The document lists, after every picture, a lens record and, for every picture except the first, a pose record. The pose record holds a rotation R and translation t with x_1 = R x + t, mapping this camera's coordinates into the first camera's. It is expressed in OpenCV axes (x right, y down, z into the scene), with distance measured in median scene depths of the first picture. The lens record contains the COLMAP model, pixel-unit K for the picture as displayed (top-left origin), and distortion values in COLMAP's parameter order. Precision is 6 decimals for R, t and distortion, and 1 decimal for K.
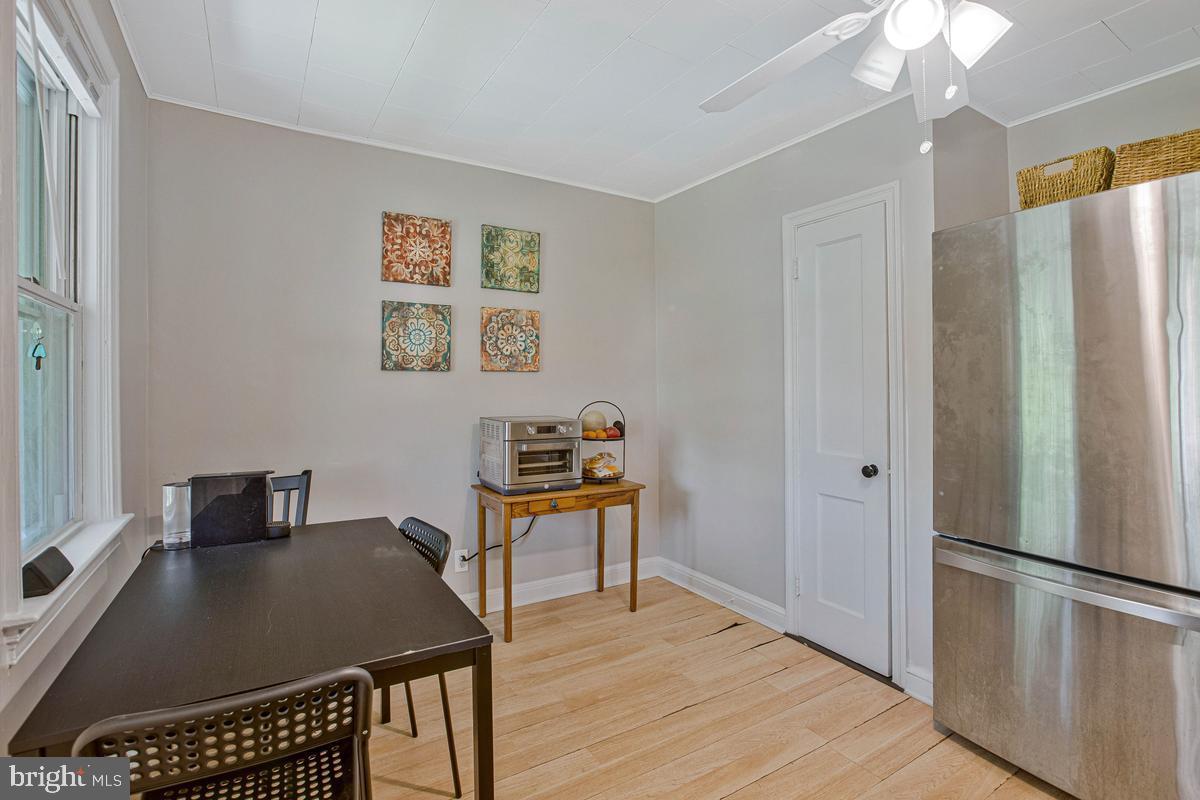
lens RADIAL K [[570.9, 0, 601.2], [0, 570.9, 376.4], [0, 0, 1]] dist [-0.050539, 0.000608]
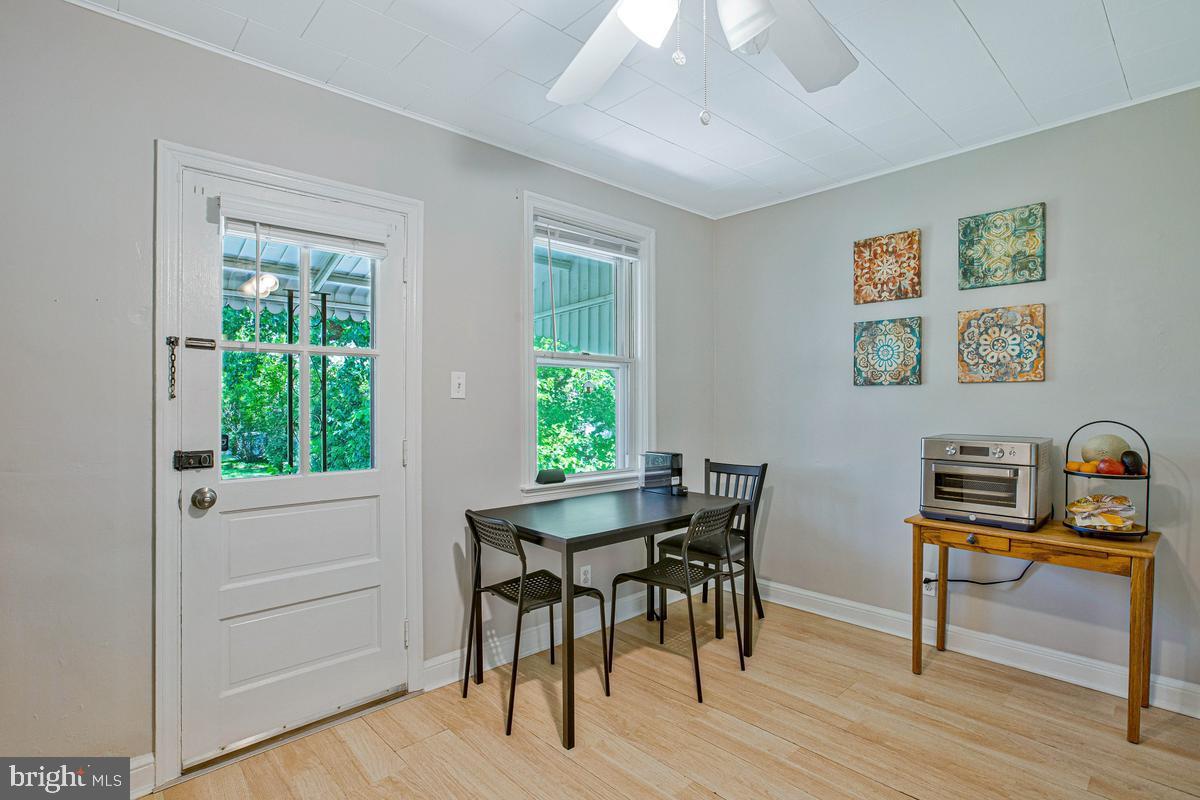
lens RADIAL K [[589.5, 0, 600.0], [0, 589.5, 400.0], [0, 0, 1]] dist [0.001938, 0.000530]
pose [[0.197502, -0.002635, -0.980299, 0.620967], [0.016032, 0.999871, 0.000543, 0.008138], [0.980171, -0.015823, 0.197519, 0.270800]]
